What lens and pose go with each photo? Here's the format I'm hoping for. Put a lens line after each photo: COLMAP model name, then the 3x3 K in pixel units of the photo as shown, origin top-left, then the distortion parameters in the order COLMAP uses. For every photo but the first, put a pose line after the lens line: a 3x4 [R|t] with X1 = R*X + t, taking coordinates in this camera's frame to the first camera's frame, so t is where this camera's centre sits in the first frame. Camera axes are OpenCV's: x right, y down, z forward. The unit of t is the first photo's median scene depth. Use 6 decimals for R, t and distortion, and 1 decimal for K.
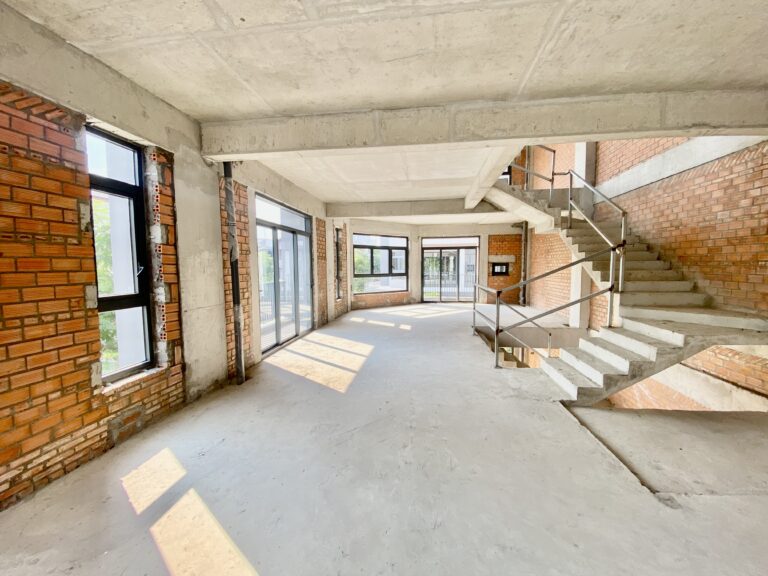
lens RADIAL K [[309.7, 0, 382.8], [0, 309.7, 289.7], [0, 0, 1]] dist [0.027708, -0.026254]
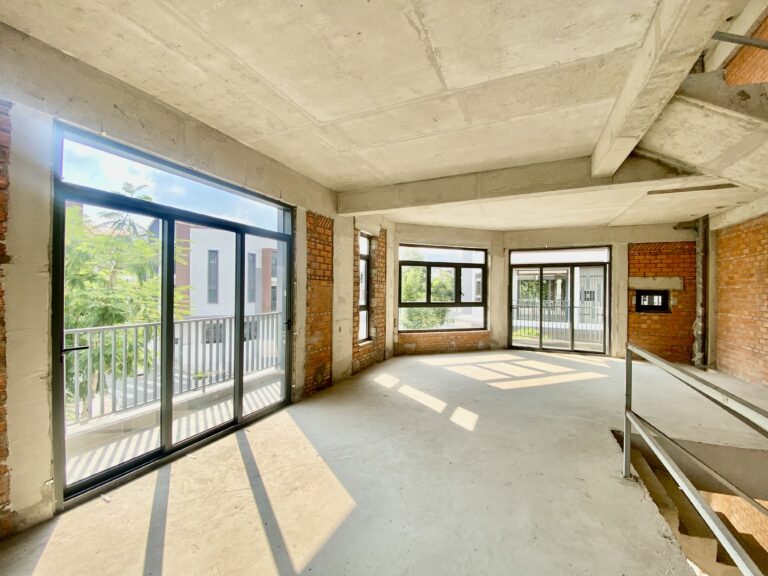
lens RADIAL K [[309.7, 0, 382.8], [0, 309.7, 289.7], [0, 0, 1]] dist [0.027708, -0.026254]
pose [[0.957267, 0.018063, -0.288641, 0.113713], [-0.039183, 0.996946, -0.067558, -0.051377], [0.286539, 0.075981, 0.955051, 0.544614]]
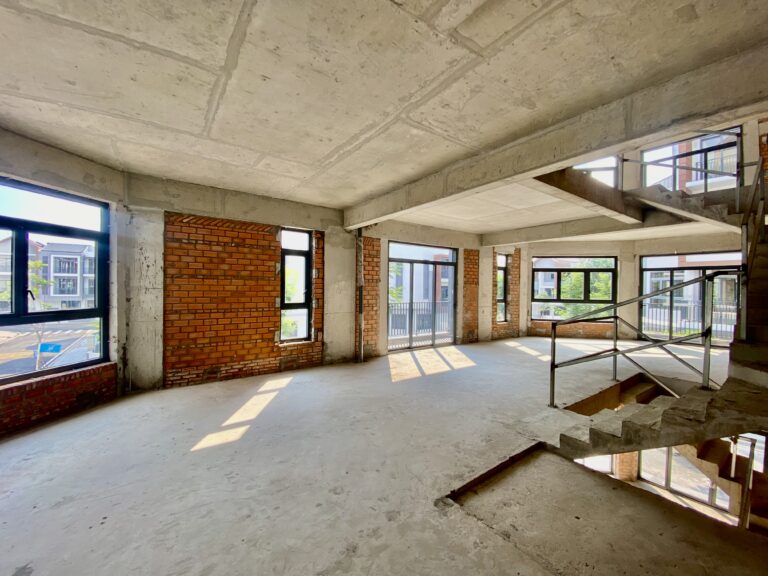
lens RADIAL K [[309.7, 0, 382.8], [0, 309.7, 289.7], [0, 0, 1]] dist [0.027708, -0.026254]
pose [[0.684143, 0.022296, -0.729008, 0.486825], [-0.070904, 0.996831, -0.036054, -0.016652], [0.725894, 0.076356, 0.683556, -0.009773]]
